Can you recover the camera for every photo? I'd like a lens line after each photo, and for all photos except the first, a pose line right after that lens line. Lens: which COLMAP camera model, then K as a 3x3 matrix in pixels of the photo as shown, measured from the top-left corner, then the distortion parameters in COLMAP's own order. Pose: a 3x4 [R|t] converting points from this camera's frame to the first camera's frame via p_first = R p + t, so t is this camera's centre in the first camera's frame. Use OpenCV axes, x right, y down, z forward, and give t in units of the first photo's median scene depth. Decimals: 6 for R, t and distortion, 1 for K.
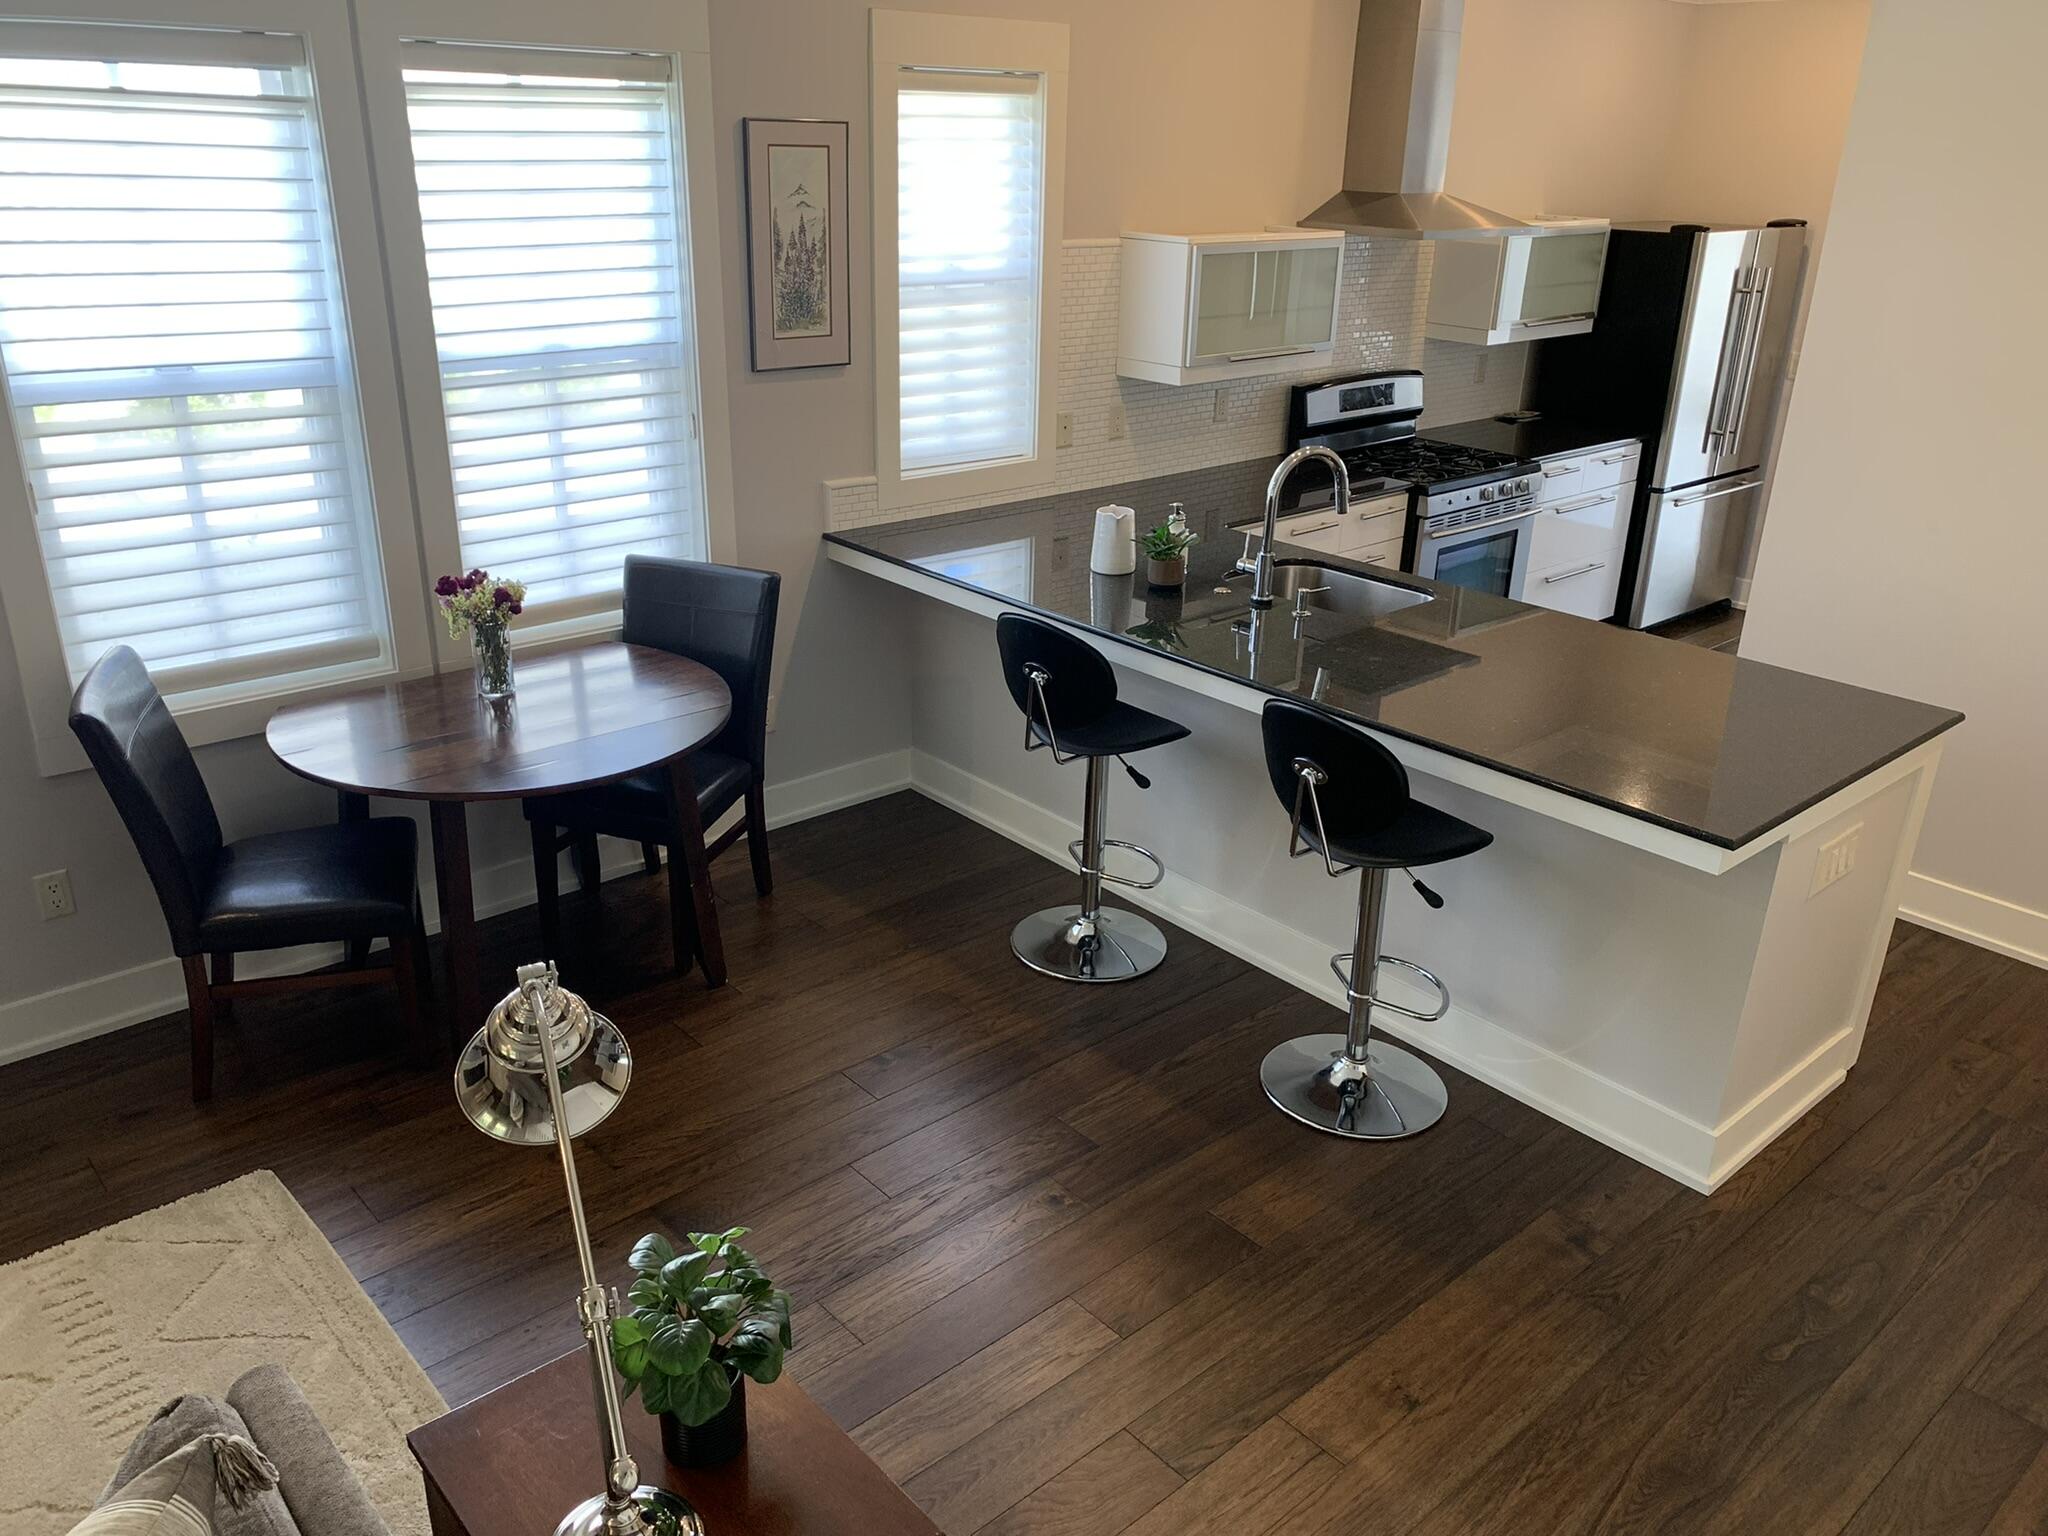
lens RADIAL K [[1540.4, 0, 1048.1], [0, 1540.4, 811.0], [0, 0, 1]] dist [0.082524, -0.239061]
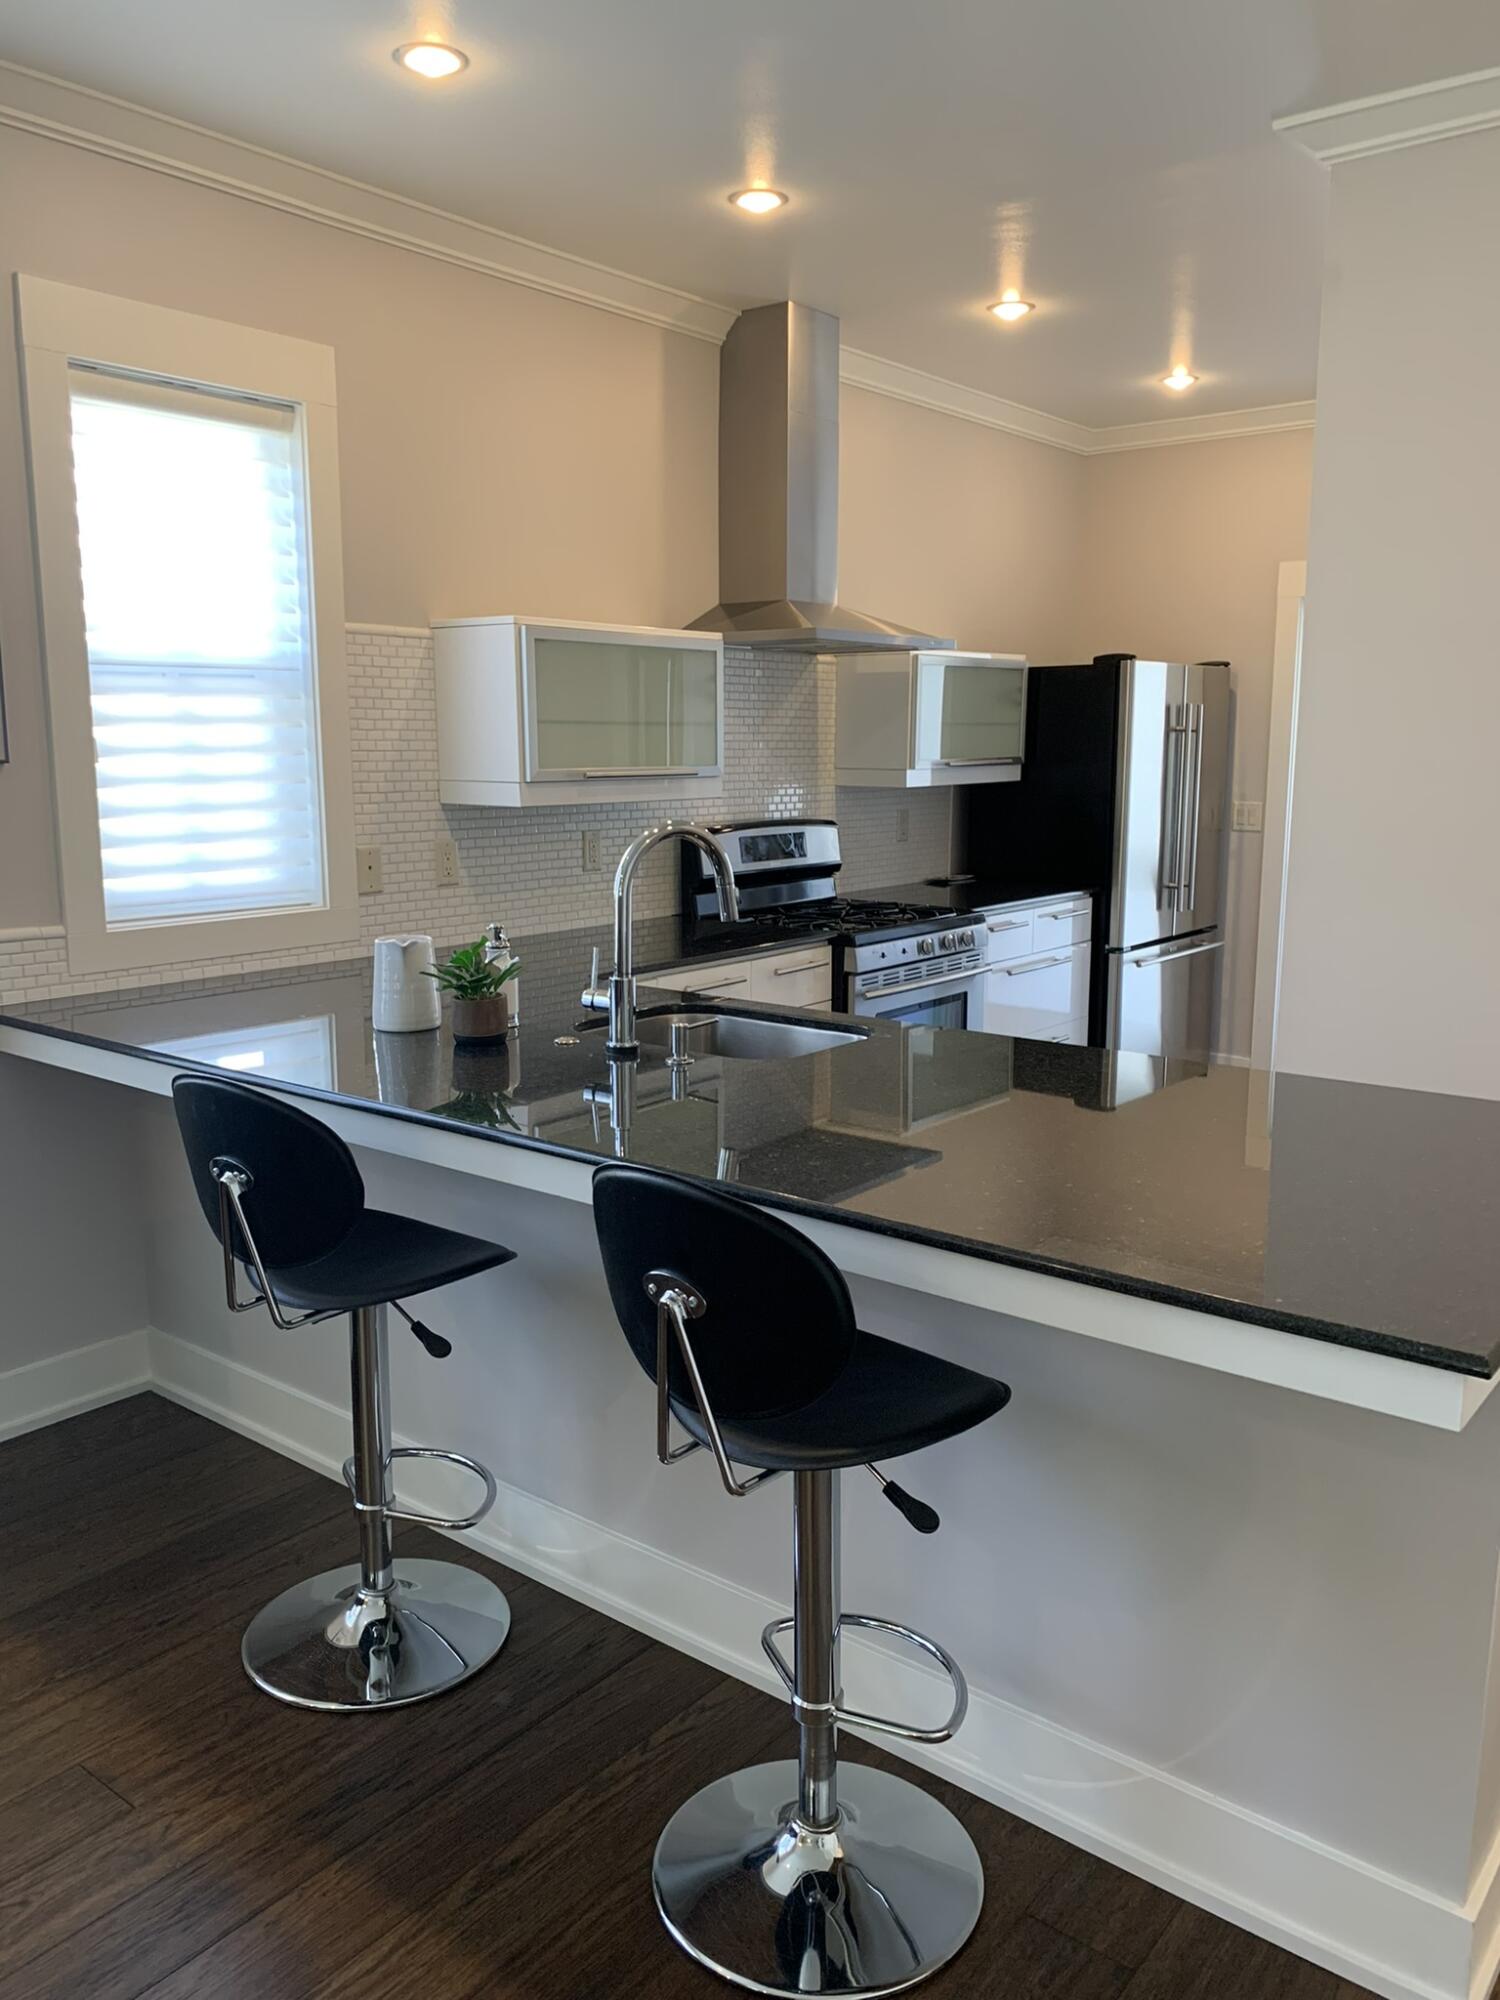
lens RADIAL K [[1552.4, 0, 789.6], [0, 1552.4, 997.3], [0, 0, 1]] dist [0.101510, -0.128668]
pose [[0.981533, -0.051286, 0.184289, 0.069032], [0.092963, 0.969862, -0.225222, -0.000057], [-0.167185, 0.238195, 0.956720, 0.270126]]
